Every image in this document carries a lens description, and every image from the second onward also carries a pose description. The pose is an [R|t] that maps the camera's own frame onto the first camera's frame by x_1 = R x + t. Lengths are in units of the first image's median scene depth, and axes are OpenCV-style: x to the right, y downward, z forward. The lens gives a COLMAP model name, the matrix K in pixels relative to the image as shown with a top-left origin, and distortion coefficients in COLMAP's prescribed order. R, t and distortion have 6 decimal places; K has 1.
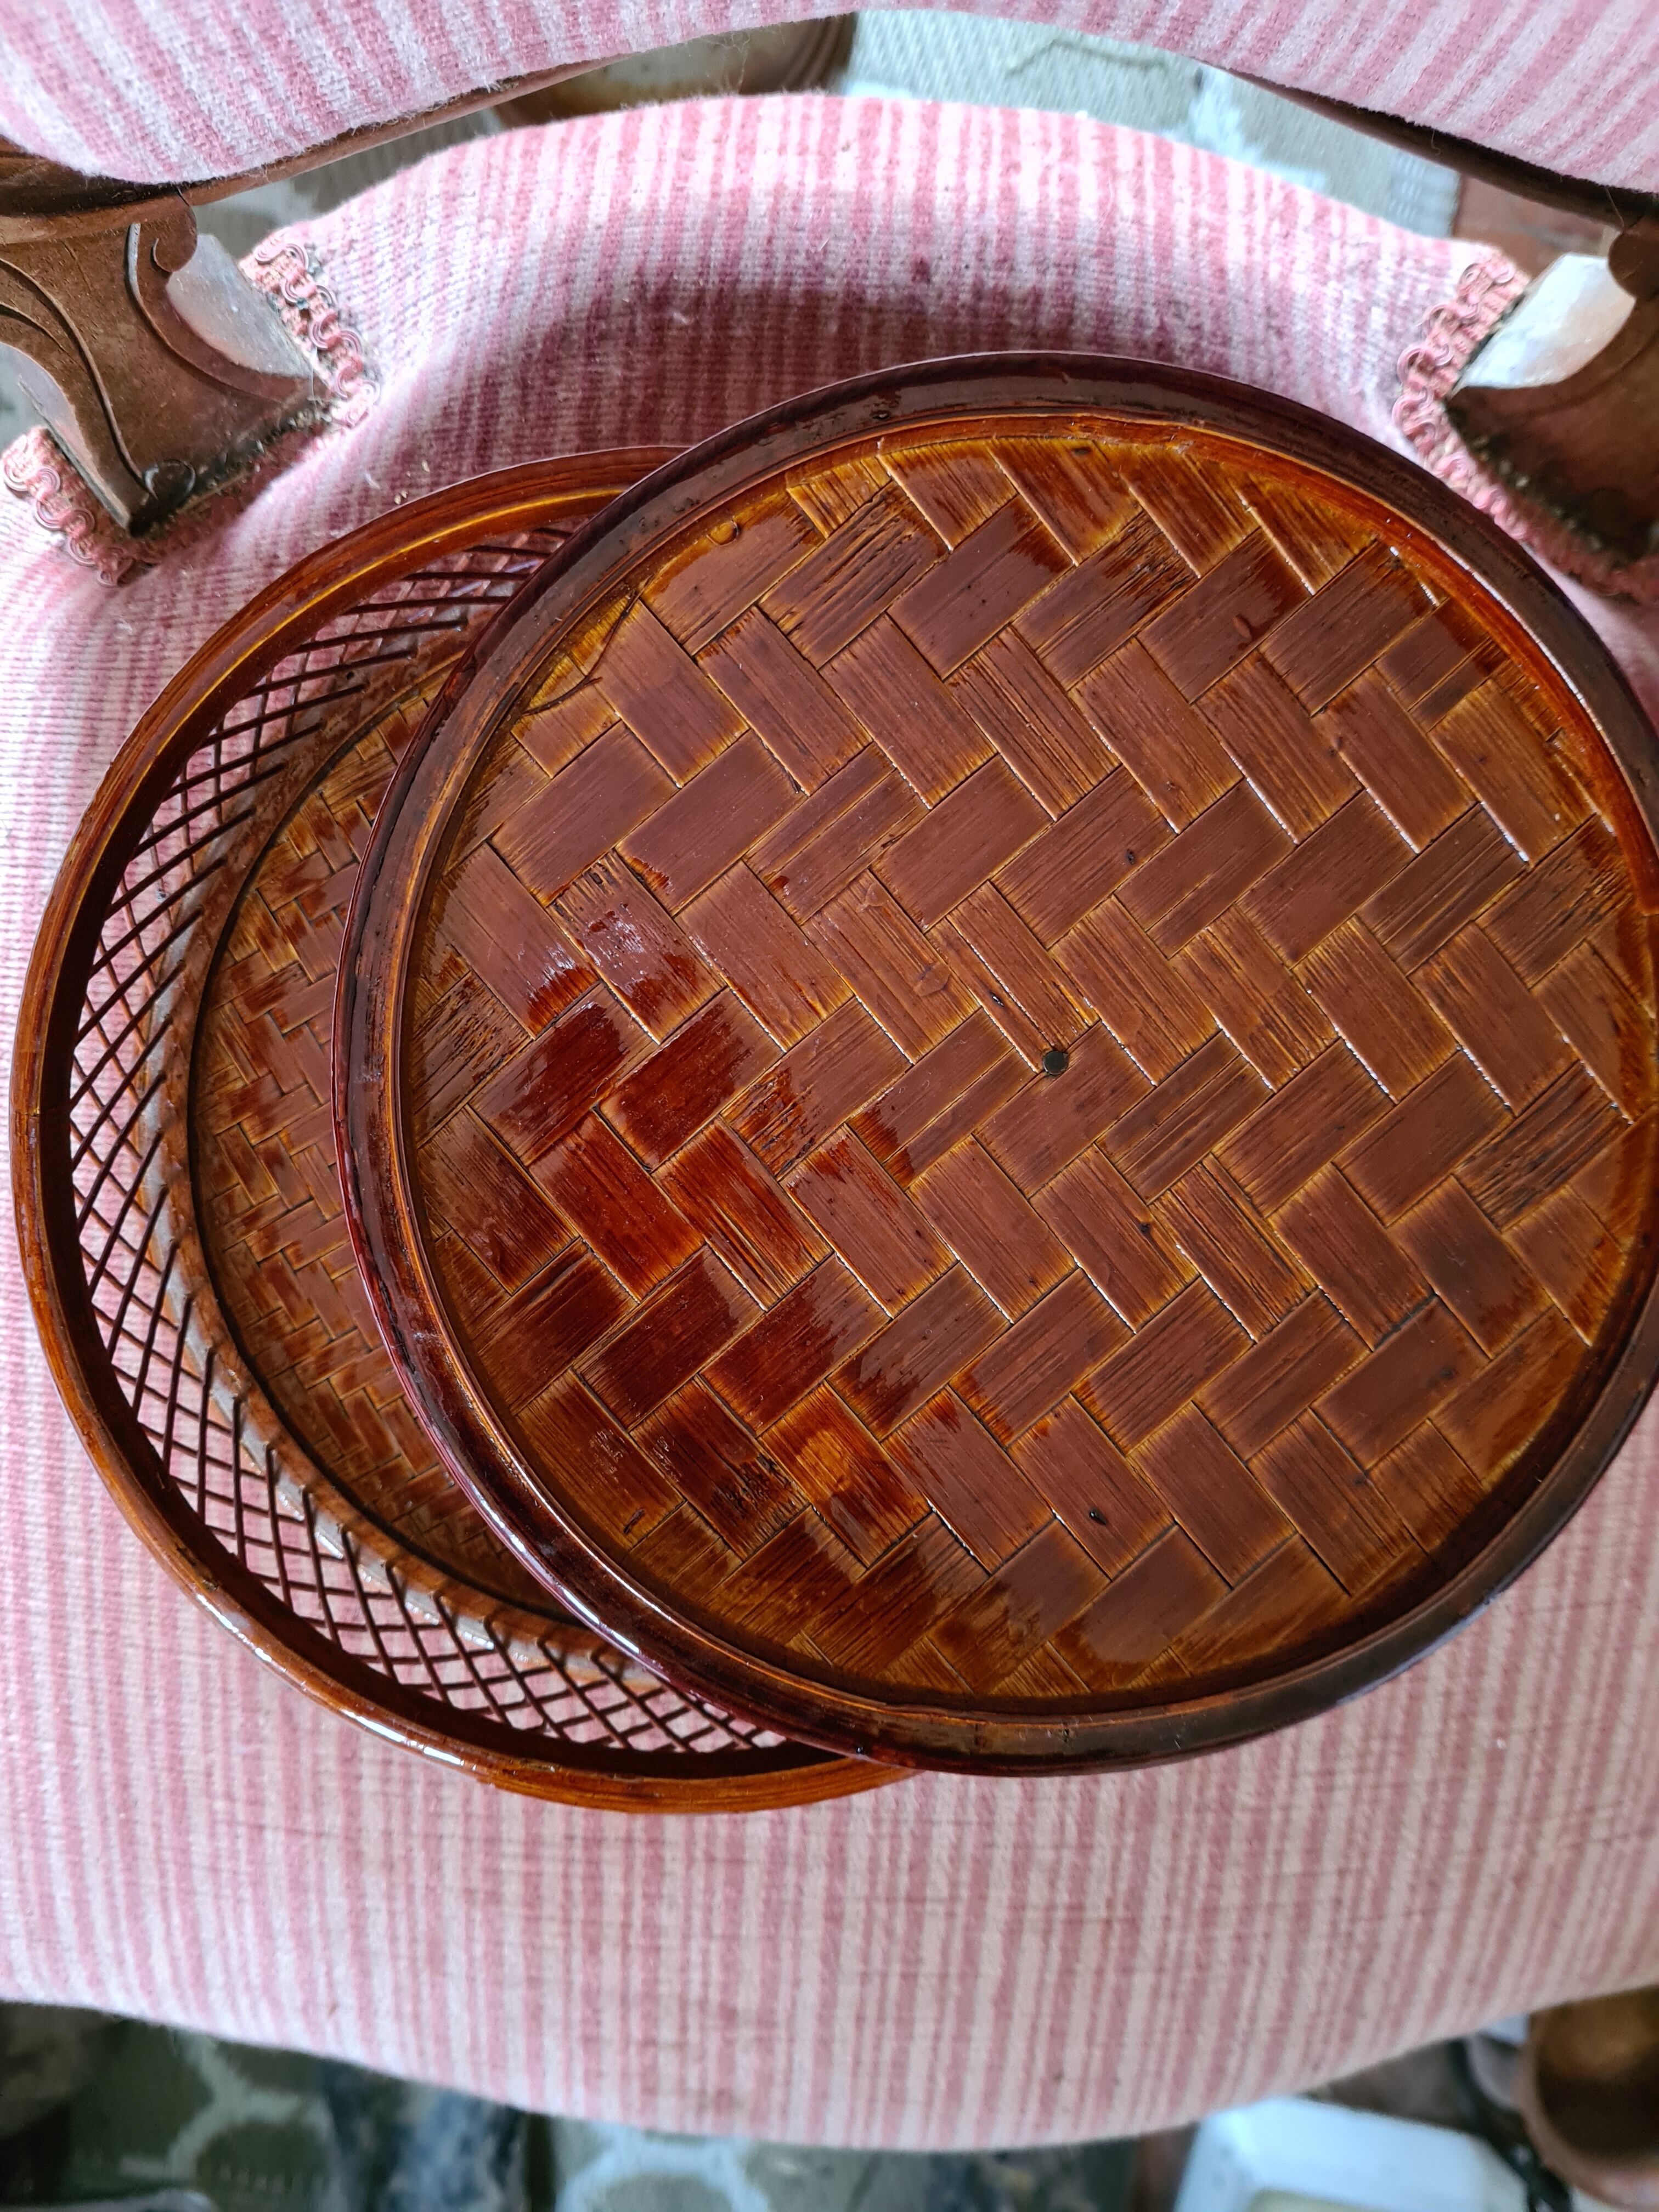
lens RADIAL K [[1695.0, 0, 832.2], [0, 1695.0, 1104.4], [0, 0, 1]] dist [-0.013751, -0.009328]
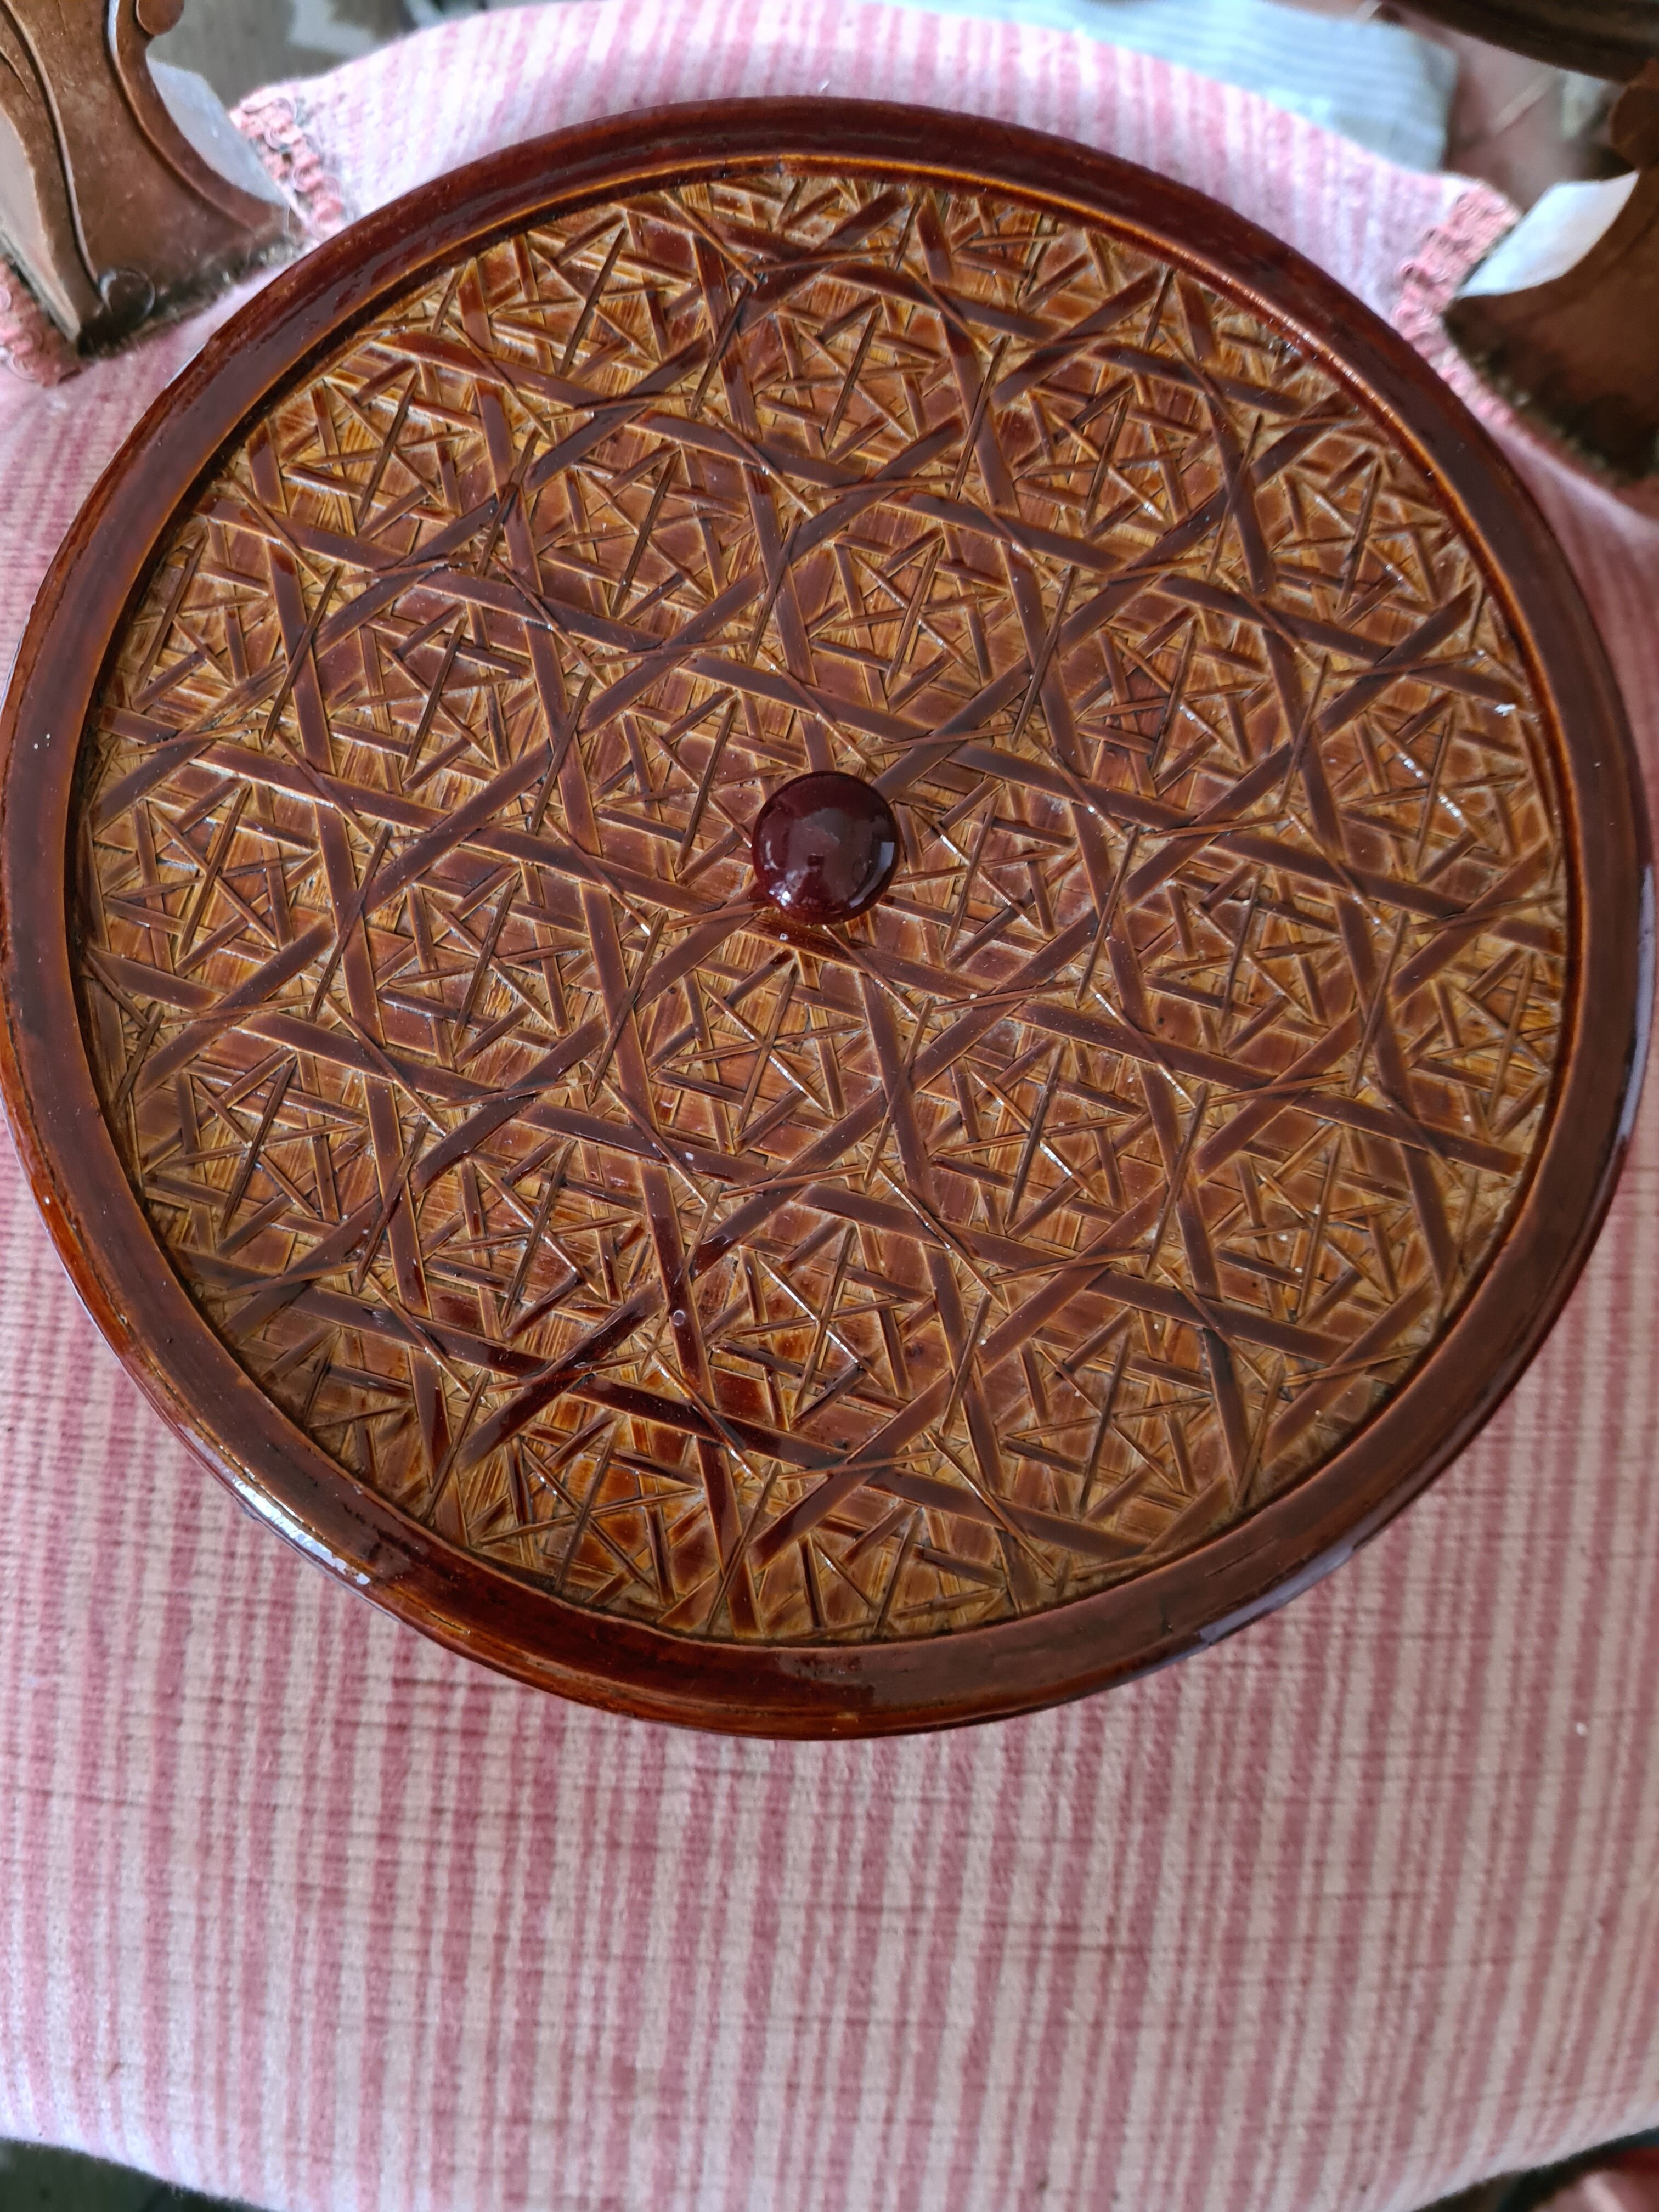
lens RADIAL K [[1695.0, 0, 821.1], [0, 1695.0, 1106.6], [0, 0, 1]] dist [-0.013751, -0.009328]
pose [[0.998660, 0.040203, 0.032592, -0.014056], [-0.032904, 0.979291, -0.199766, 0.254813], [-0.039948, 0.198426, 0.979302, 0.144808]]
